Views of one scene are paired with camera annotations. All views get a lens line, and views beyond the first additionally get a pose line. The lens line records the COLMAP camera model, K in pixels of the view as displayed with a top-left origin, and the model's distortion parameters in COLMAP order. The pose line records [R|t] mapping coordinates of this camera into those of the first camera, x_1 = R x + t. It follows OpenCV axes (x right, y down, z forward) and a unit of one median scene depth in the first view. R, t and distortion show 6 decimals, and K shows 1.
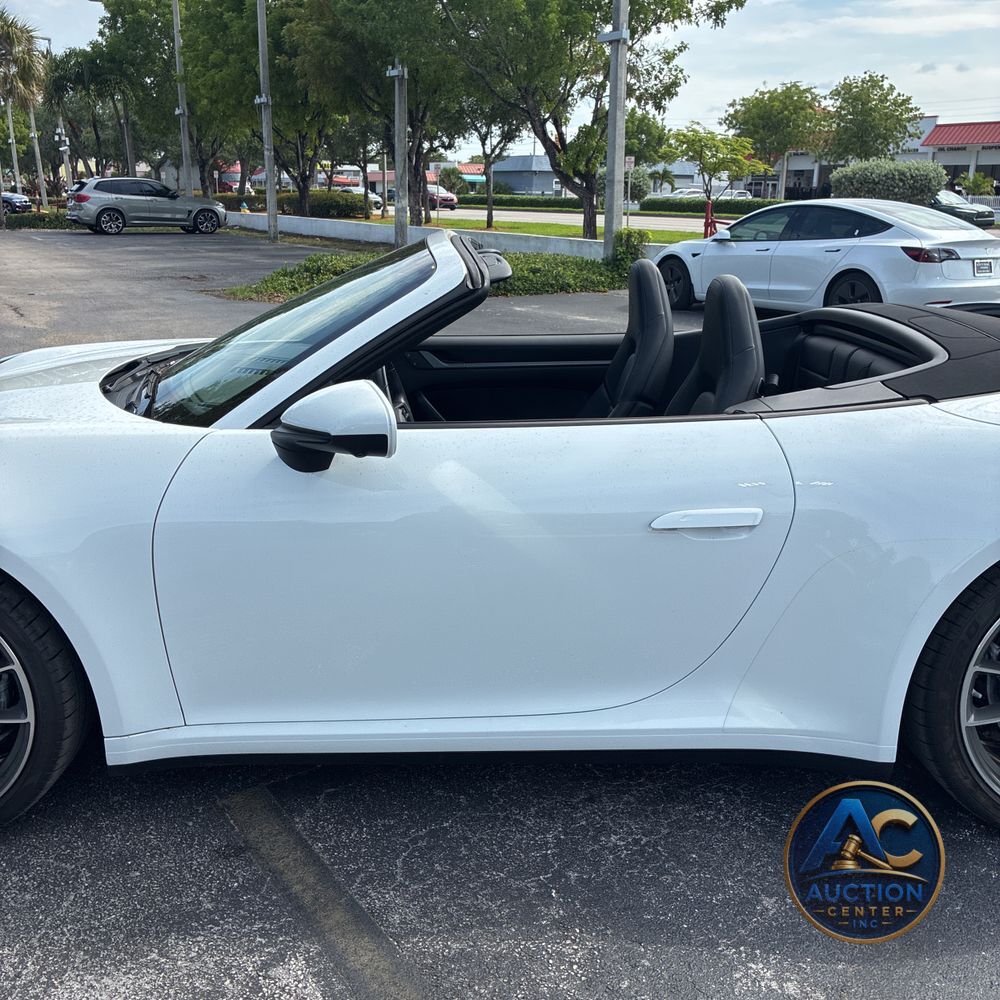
lens RADIAL K [[1002.4, 0, 508.2], [0, 1002.4, 504.3], [0, 0, 1]] dist [0.003597, 0.027341]
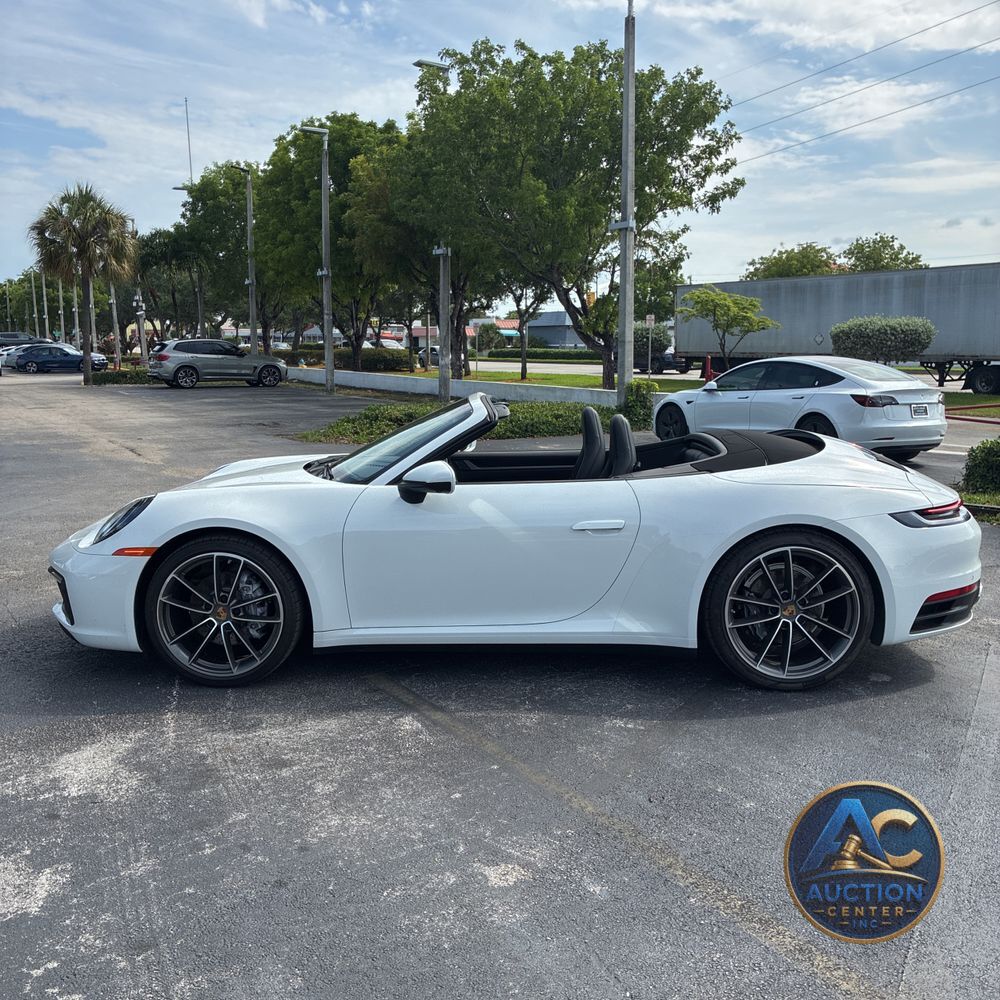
lens RADIAL K [[984.0, 0, 501.7], [0, 984.0, 523.9], [0, 0, 1]] dist [0.047646, -0.094110]
pose [[0.999067, -0.002776, -0.043103, 0.005697], [-0.002479, 0.992603, -0.121384, 0.018571], [0.043121, 0.121377, 0.991669, -0.075833]]
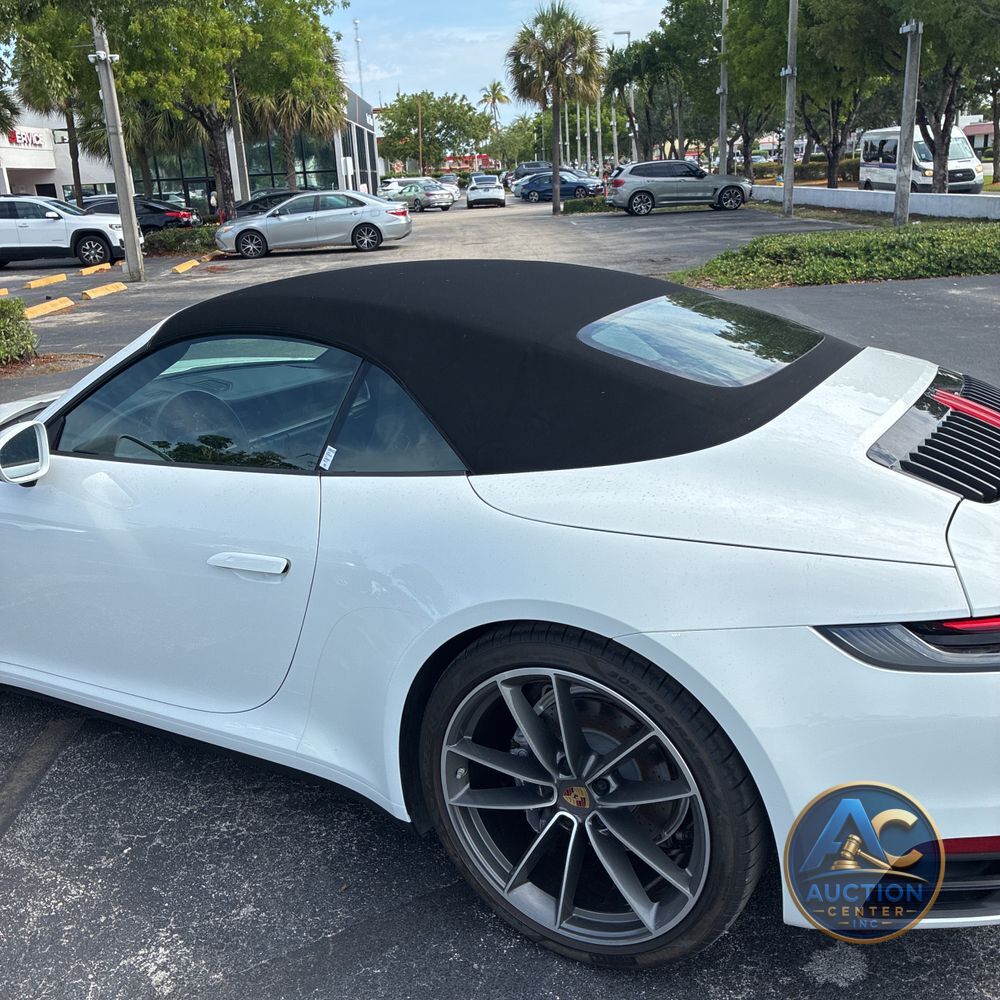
lens RADIAL K [[1002.4, 0, 508.2], [0, 1002.4, 504.3], [0, 0, 1]] dist [0.003597, 0.027341]
pose [[0.854850, 0.104495, -0.508245, 0.070619], [-0.089619, 0.994525, 0.053737, -0.009472], [0.511078, -0.000389, 0.859534, 0.013073]]
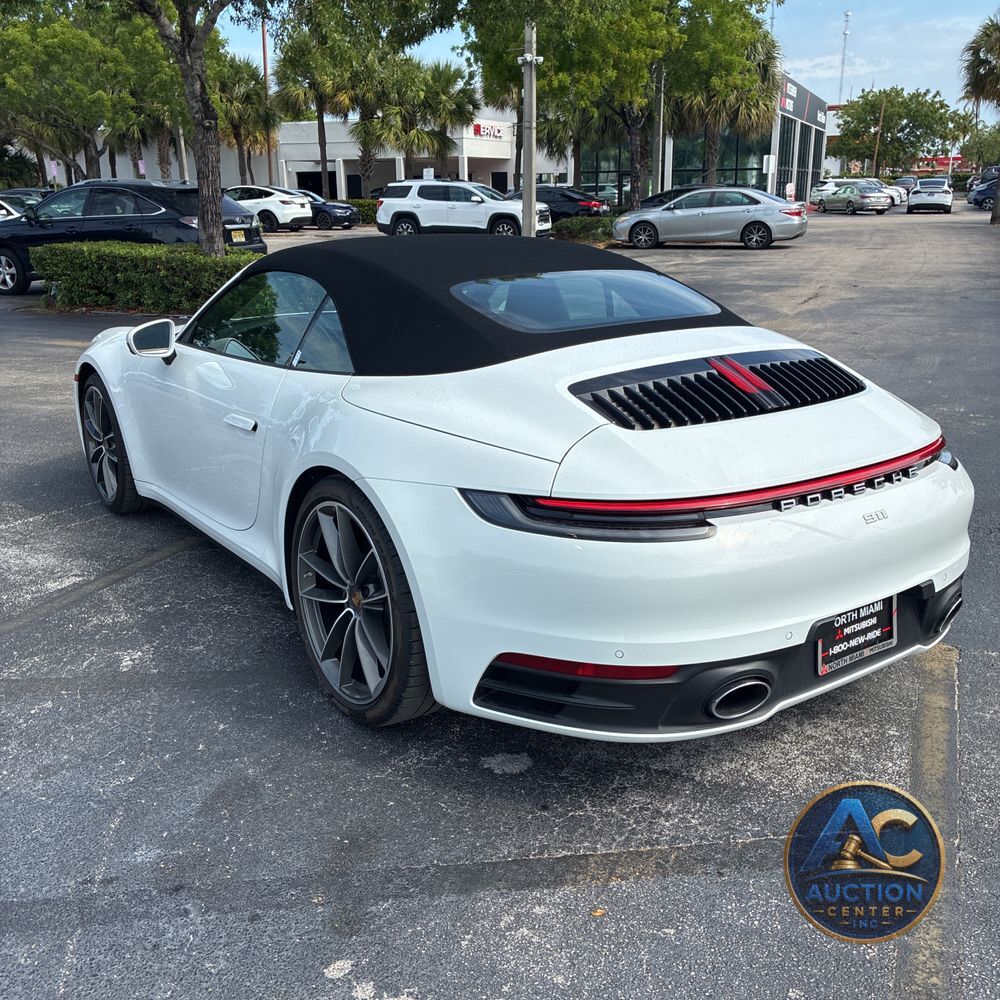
lens RADIAL K [[1005.1, 0, 500.0], [0, 1005.1, 500.0], [0, 0, 1]] dist [0.015094, 0.018566]
pose [[0.563748, 0.225321, -0.794619, 0.125786], [-0.224282, 0.967682, 0.115276, -0.010385], [0.794913, 0.113232, 0.596064, 0.025278]]
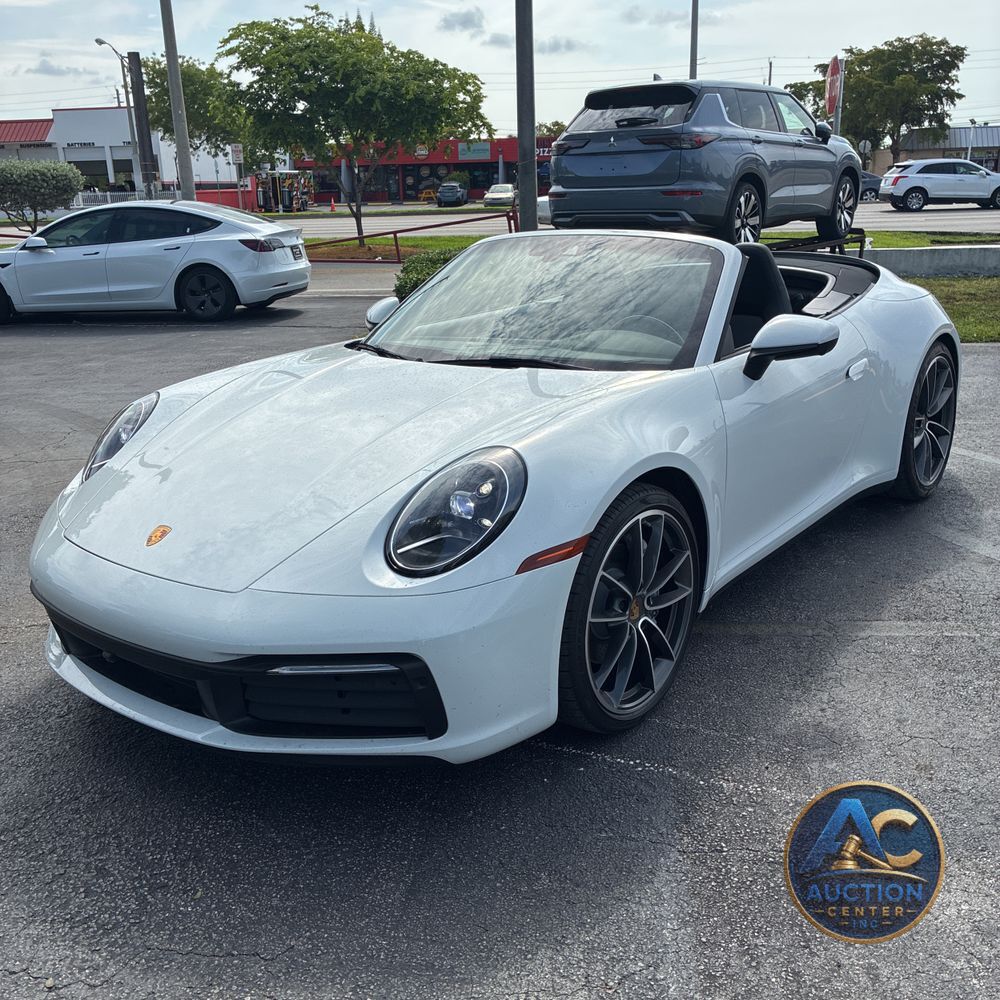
lens RADIAL K [[1002.4, 0, 508.2], [0, 1002.4, 504.3], [0, 0, 1]] dist [0.003597, 0.027341]
pose [[0.645778, -0.261020, 0.717523, -0.112387], [0.259469, 0.958846, 0.115283, -0.008370], [-0.718086, 0.111727, 0.686928, 0.014309]]
